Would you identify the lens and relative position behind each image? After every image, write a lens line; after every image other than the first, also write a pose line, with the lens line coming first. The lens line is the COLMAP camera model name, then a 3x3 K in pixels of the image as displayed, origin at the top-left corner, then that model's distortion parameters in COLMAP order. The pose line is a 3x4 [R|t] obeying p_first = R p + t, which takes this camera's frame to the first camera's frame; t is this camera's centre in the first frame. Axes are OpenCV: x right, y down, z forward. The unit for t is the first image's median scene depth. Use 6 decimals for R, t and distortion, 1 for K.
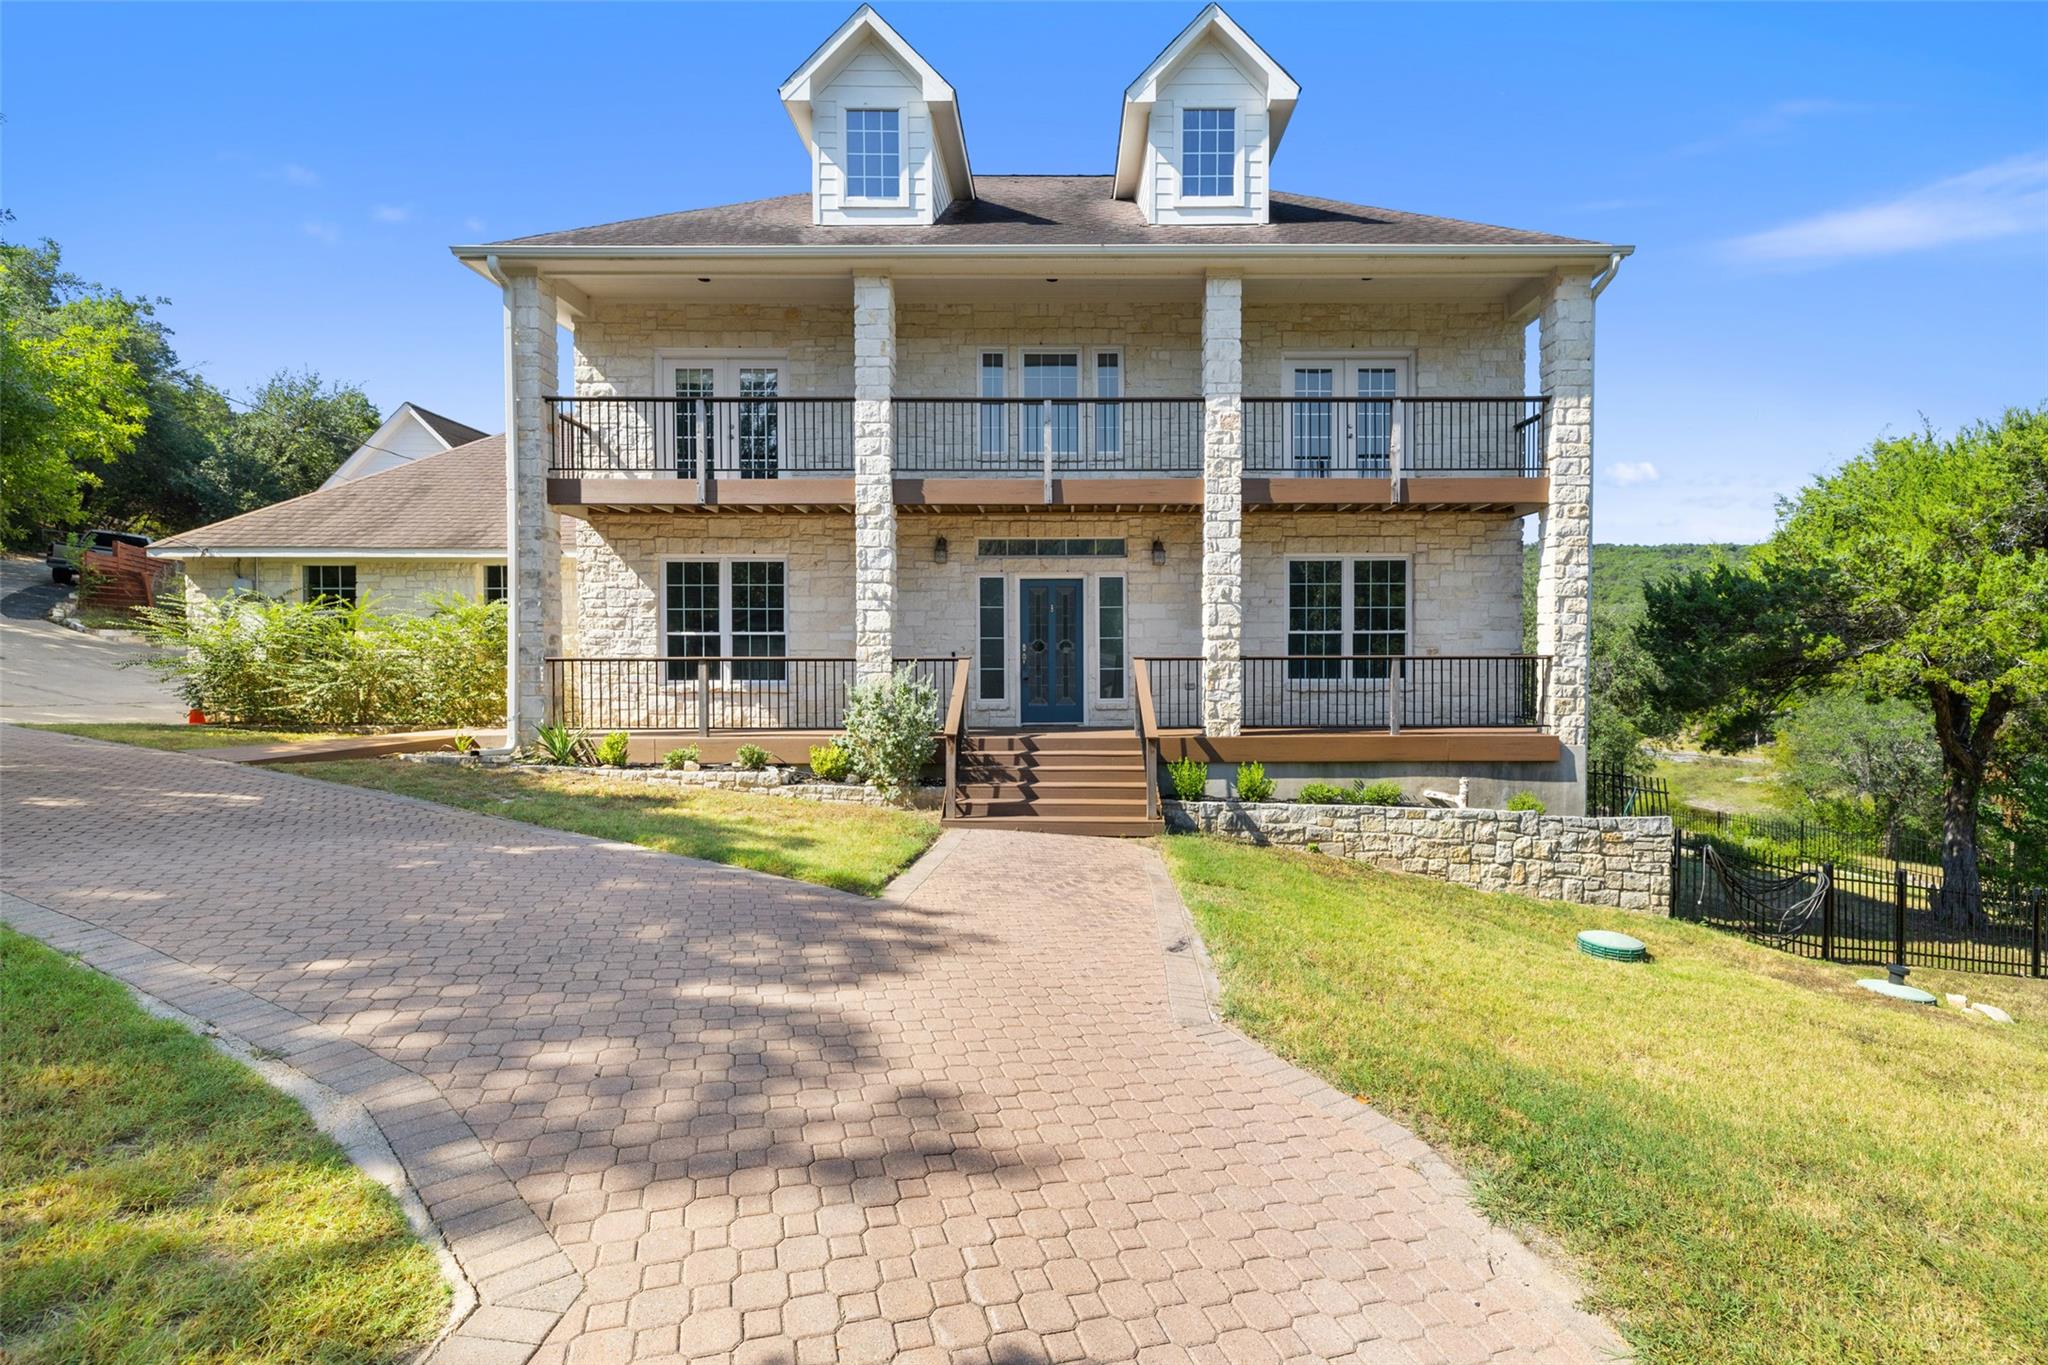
lens RADIAL K [[874.5, 0, 1031.5], [0, 874.5, 637.0], [0, 0, 1]] dist [0.001499, 0.000052]
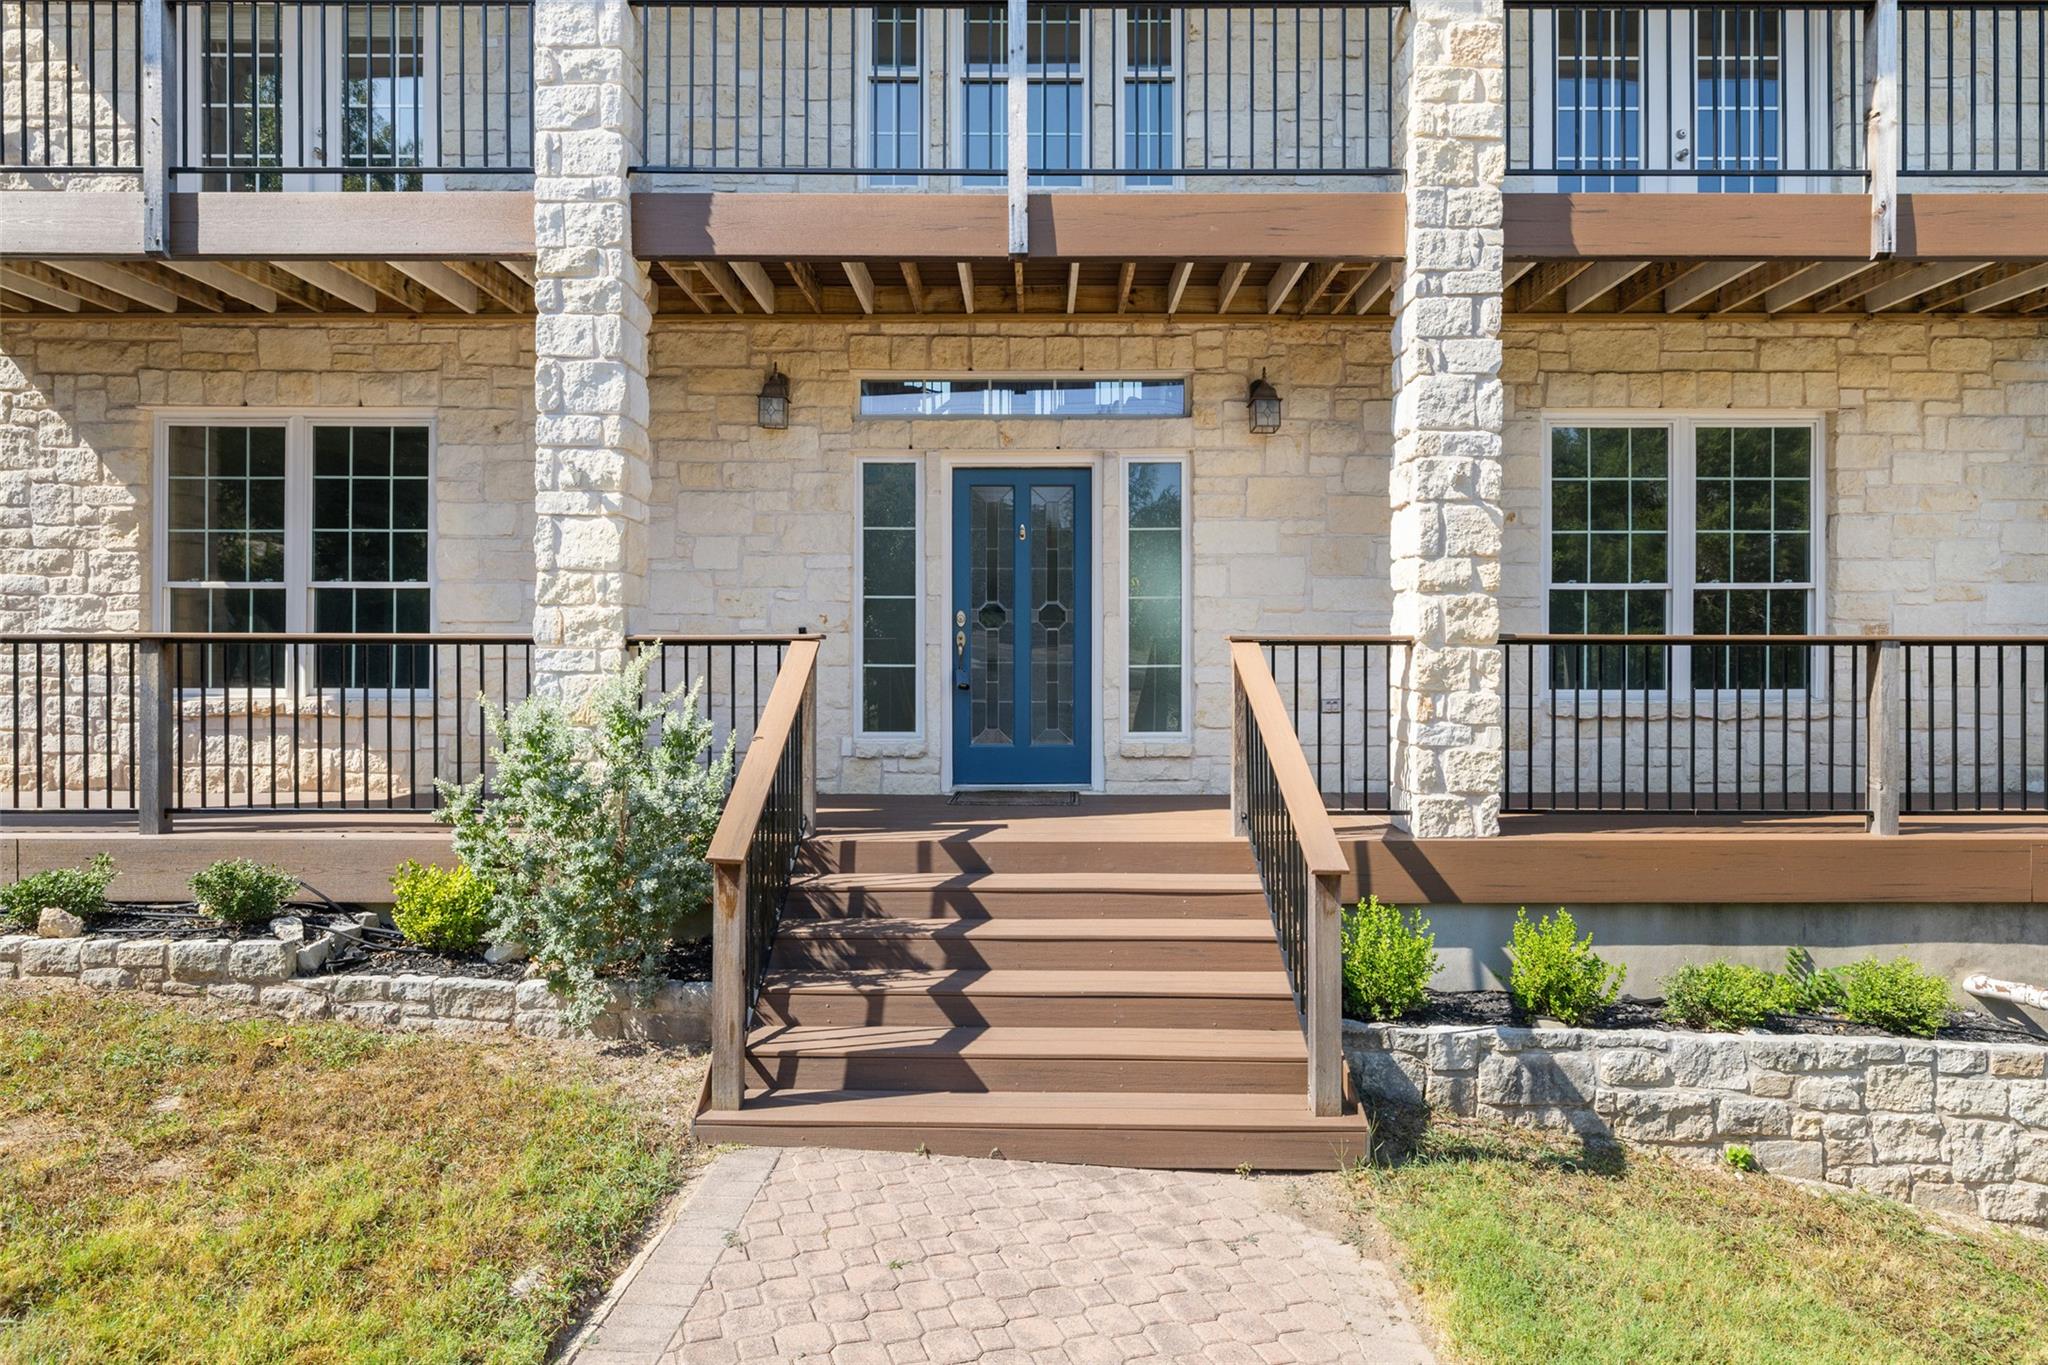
lens RADIAL K [[1120.5, 0, 1017.6], [0, 1120.5, 634.0], [0, 0, 1]] dist [0.002410, 0.000552]
pose [[0.999583, 0.004375, 0.028547, 0.005059], [-0.004553, 0.999971, 0.006150, 0.018693], [-0.028519, -0.006278, 0.999574, 0.481494]]
